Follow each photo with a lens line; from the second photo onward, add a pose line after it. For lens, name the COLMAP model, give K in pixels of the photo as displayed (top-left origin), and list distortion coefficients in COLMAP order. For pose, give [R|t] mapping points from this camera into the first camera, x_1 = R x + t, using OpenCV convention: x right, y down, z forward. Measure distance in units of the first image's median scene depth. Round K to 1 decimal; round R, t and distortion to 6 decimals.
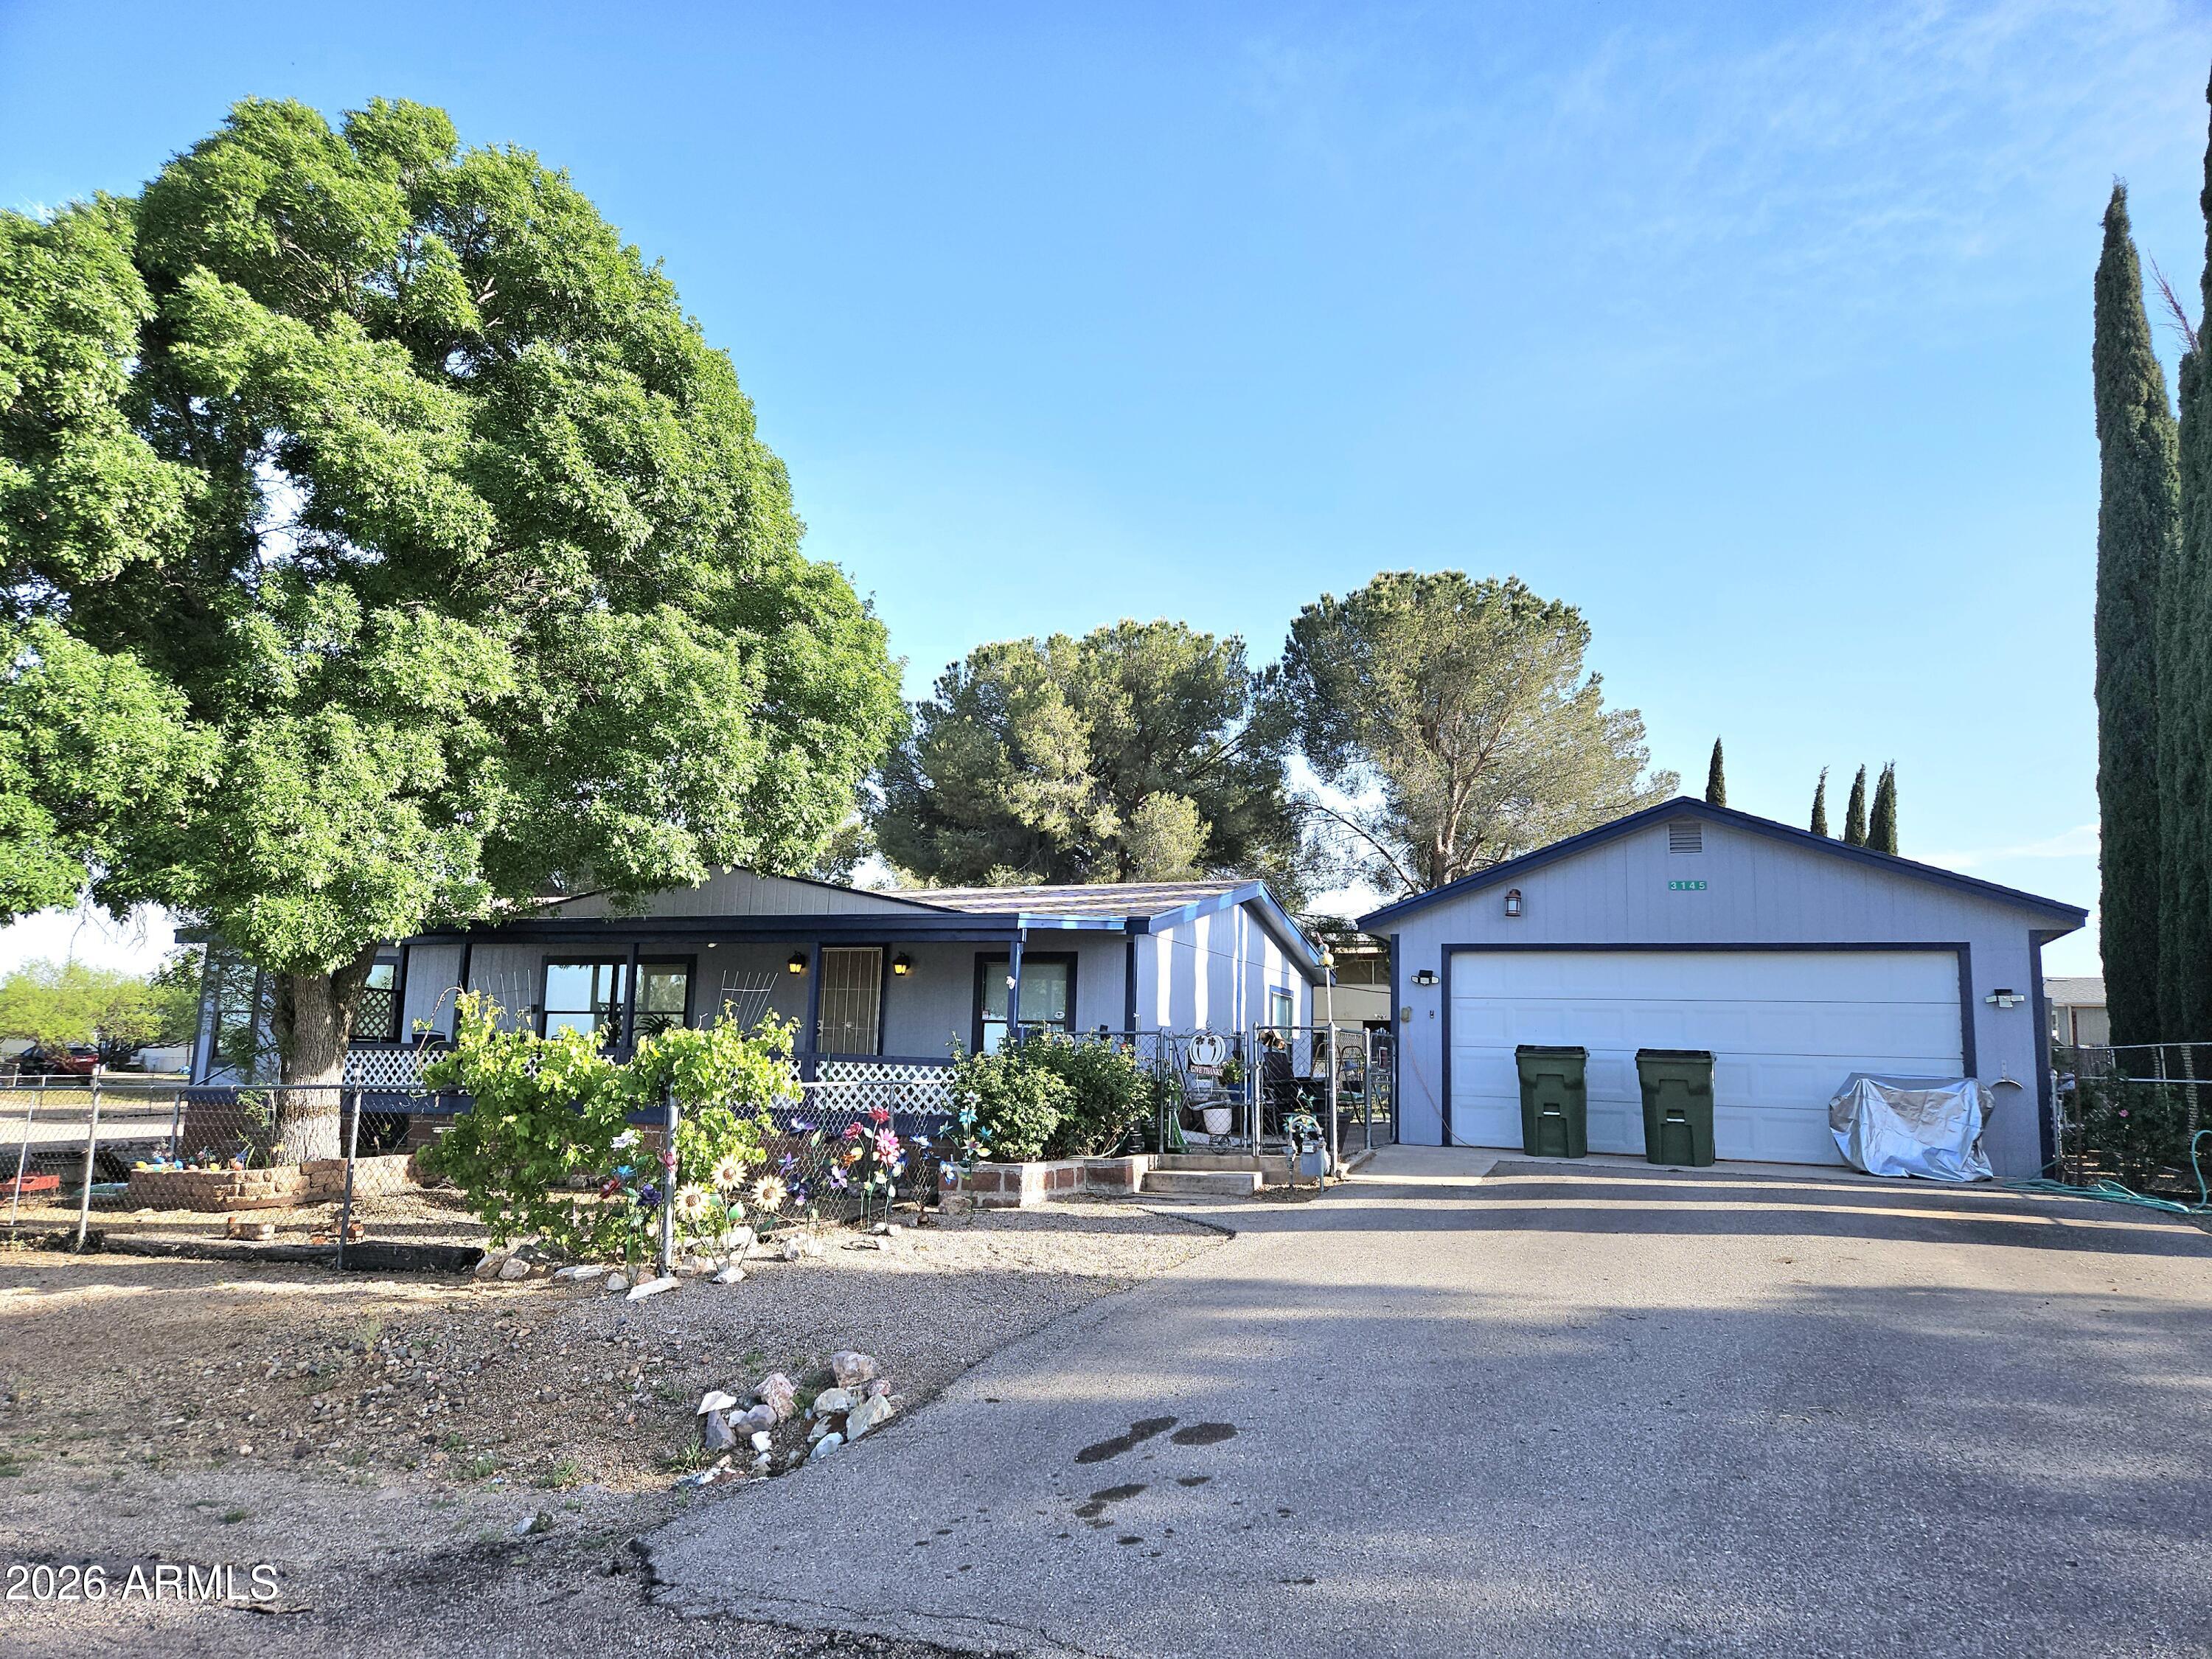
lens RADIAL K [[1444.2, 0, 1102.7], [0, 1444.2, 861.2], [0, 0, 1]] dist [0.049260, -0.000568]
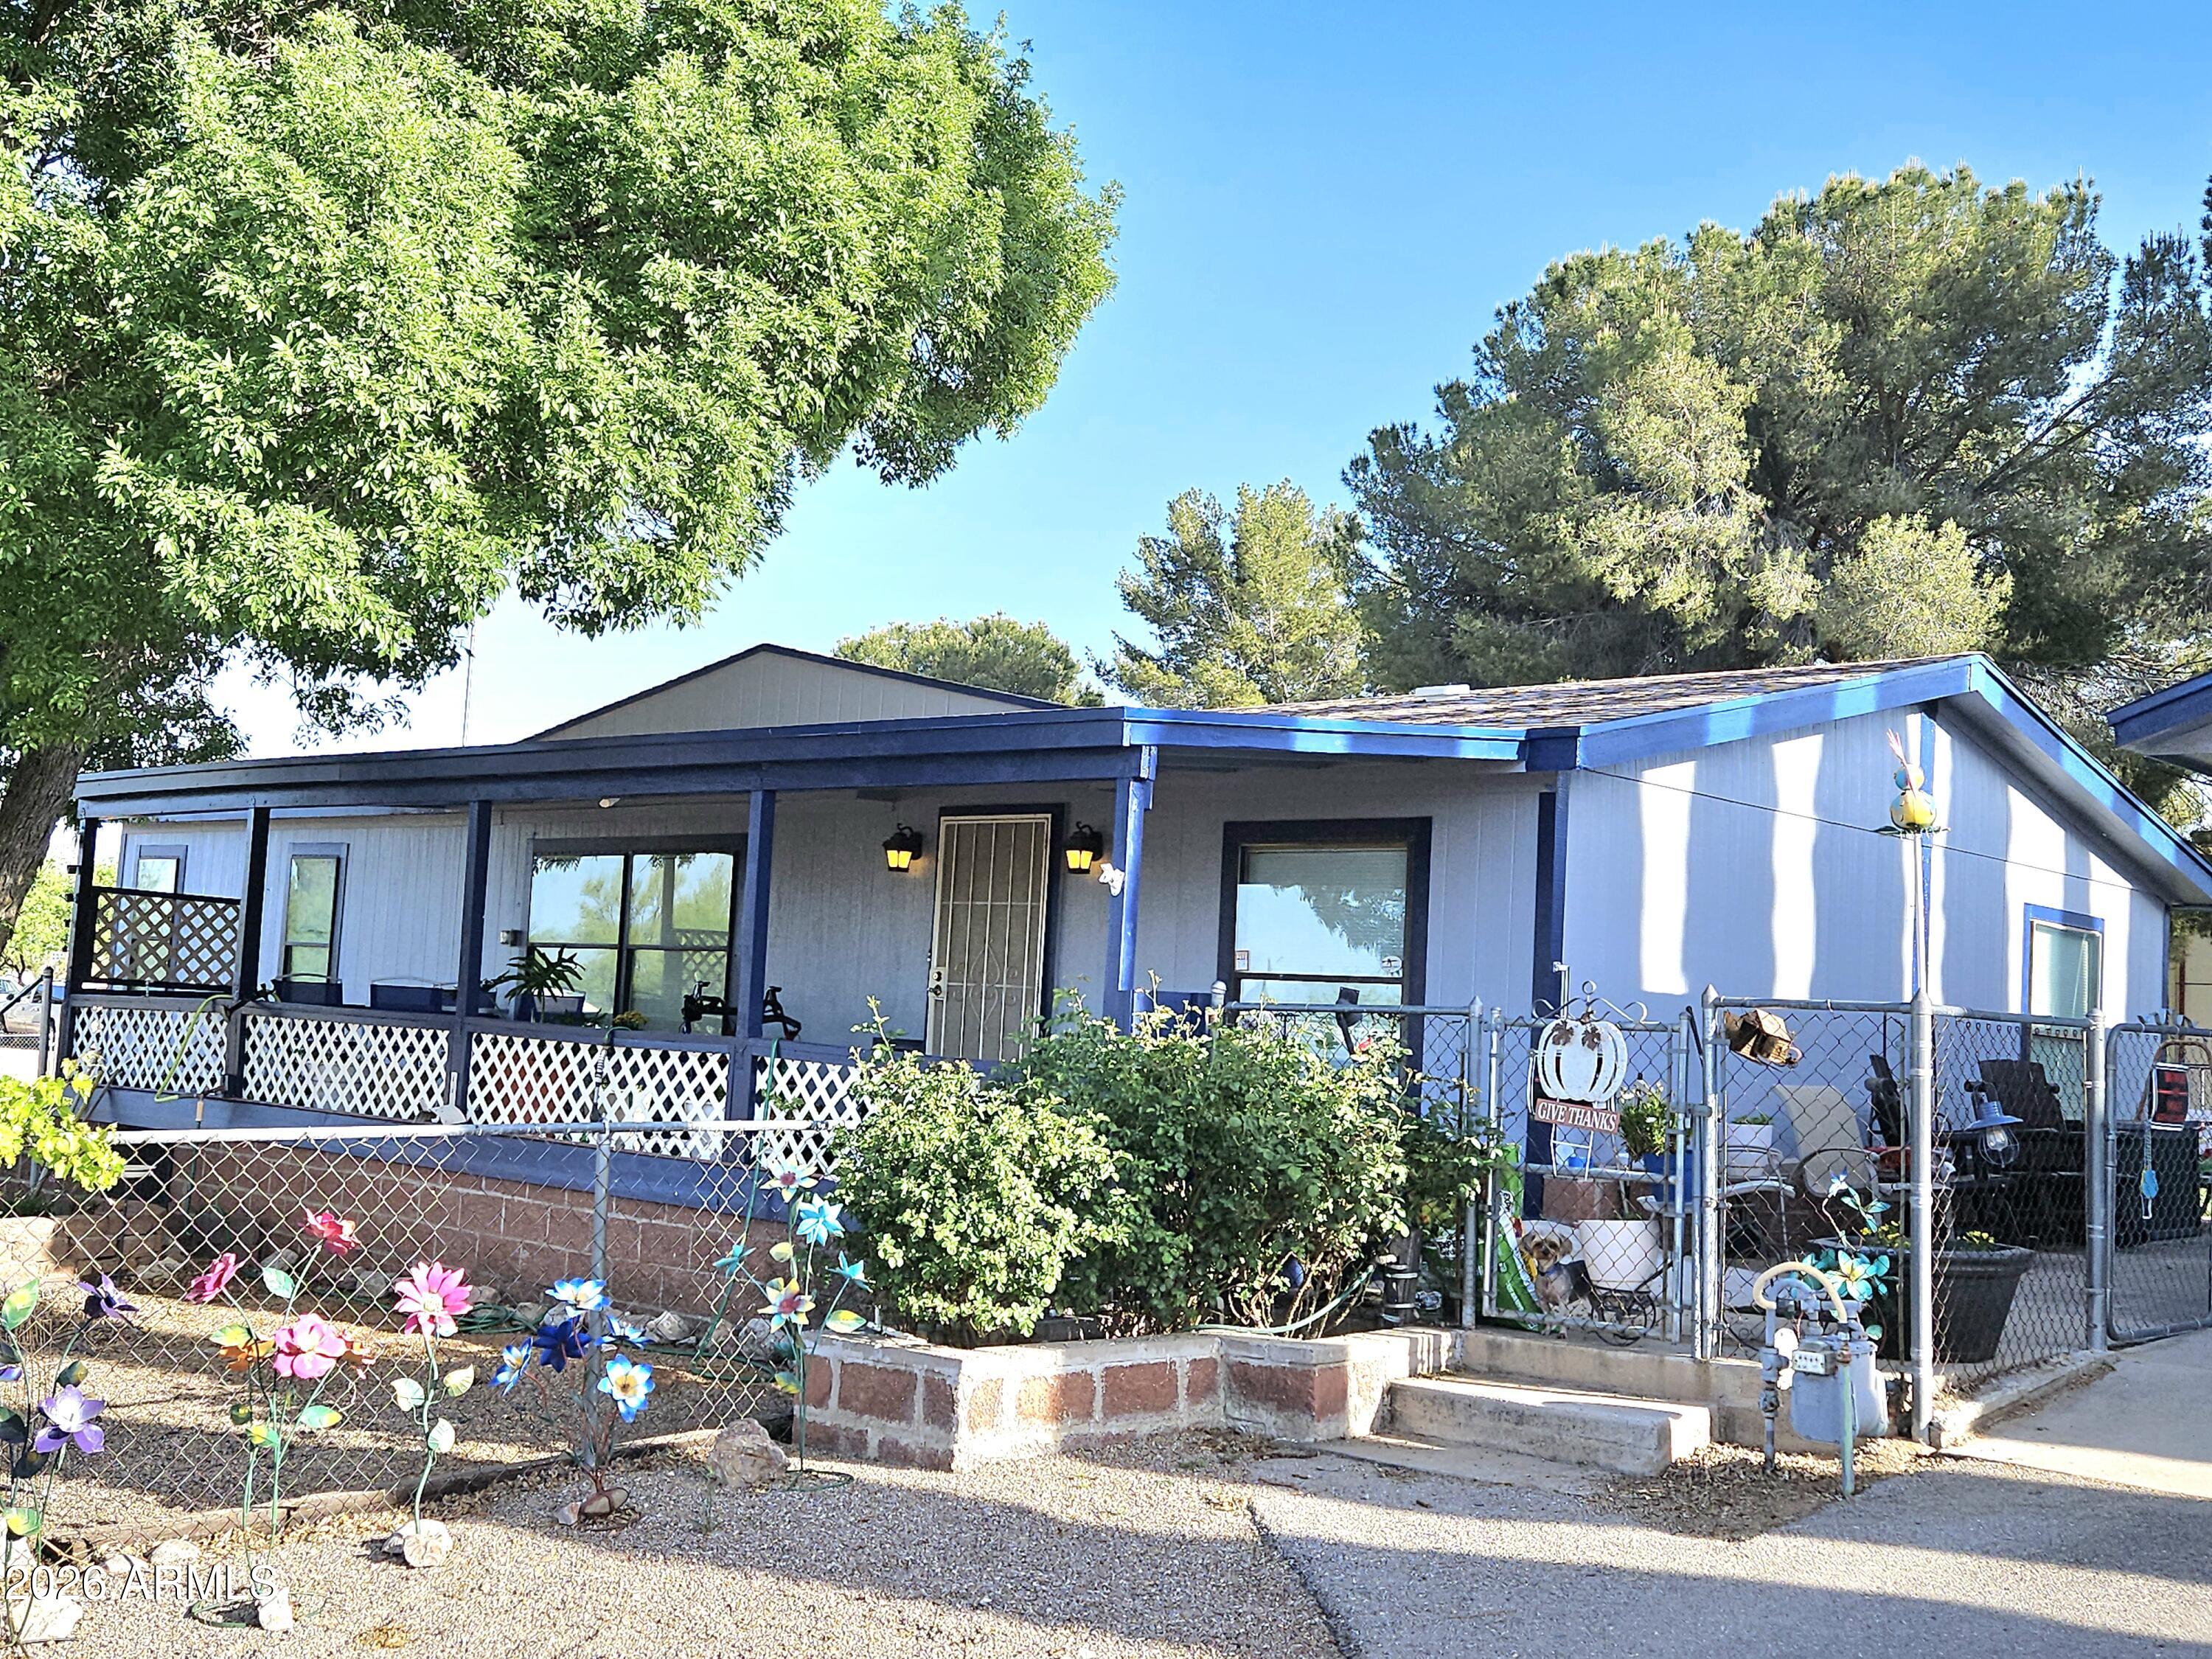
lens RADIAL K [[2327.2, 0, 1106.0], [0, 2327.2, 829.5], [0, 0, 1]] dist [0.066267, -0.005135]
pose [[0.937564, -0.007027, -0.347742, 0.110610], [0.023517, 0.998789, 0.043222, 0.029102], [0.347018, -0.048701, 0.936593, 0.269901]]
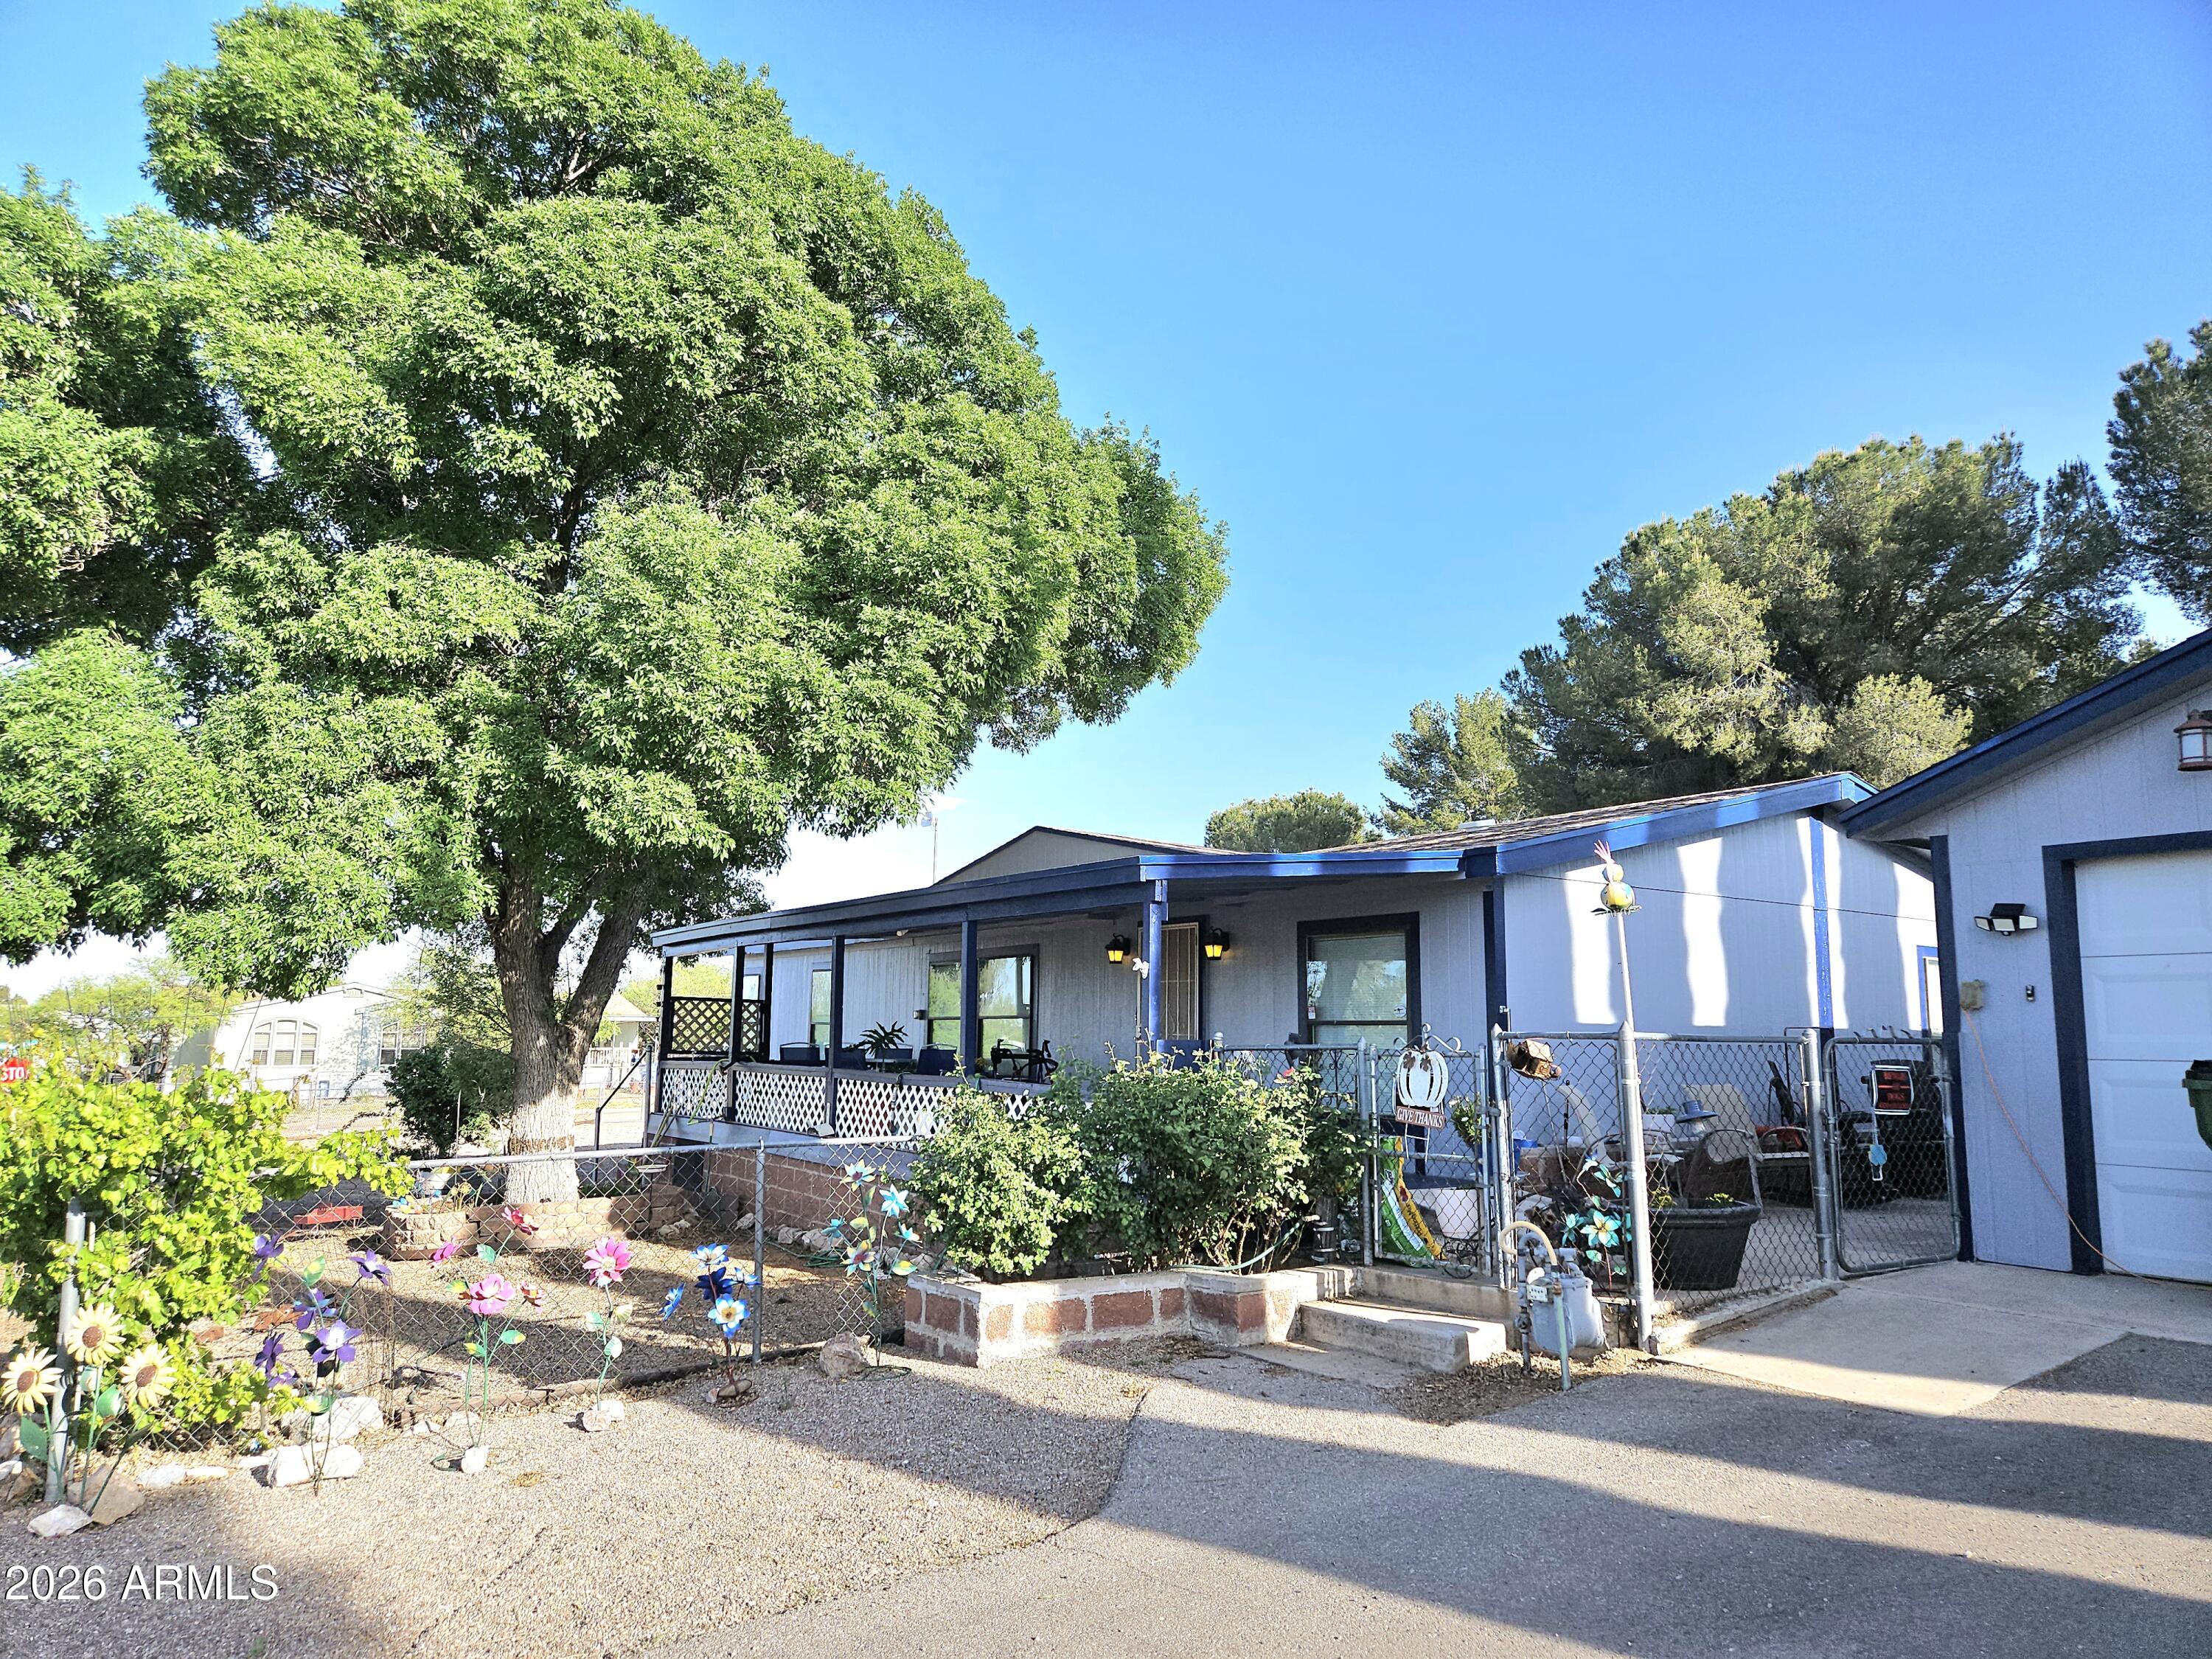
lens RADIAL K [[1449.8, 0, 1106.0], [0, 1449.8, 829.5], [0, 0, 1]] dist [0.081449, -0.072473]
pose [[0.834503, -0.095729, -0.542624, 0.185467], [0.090099, 0.995245, -0.037016, 0.031954], [0.543587, -0.018000, 0.839160, 0.321580]]
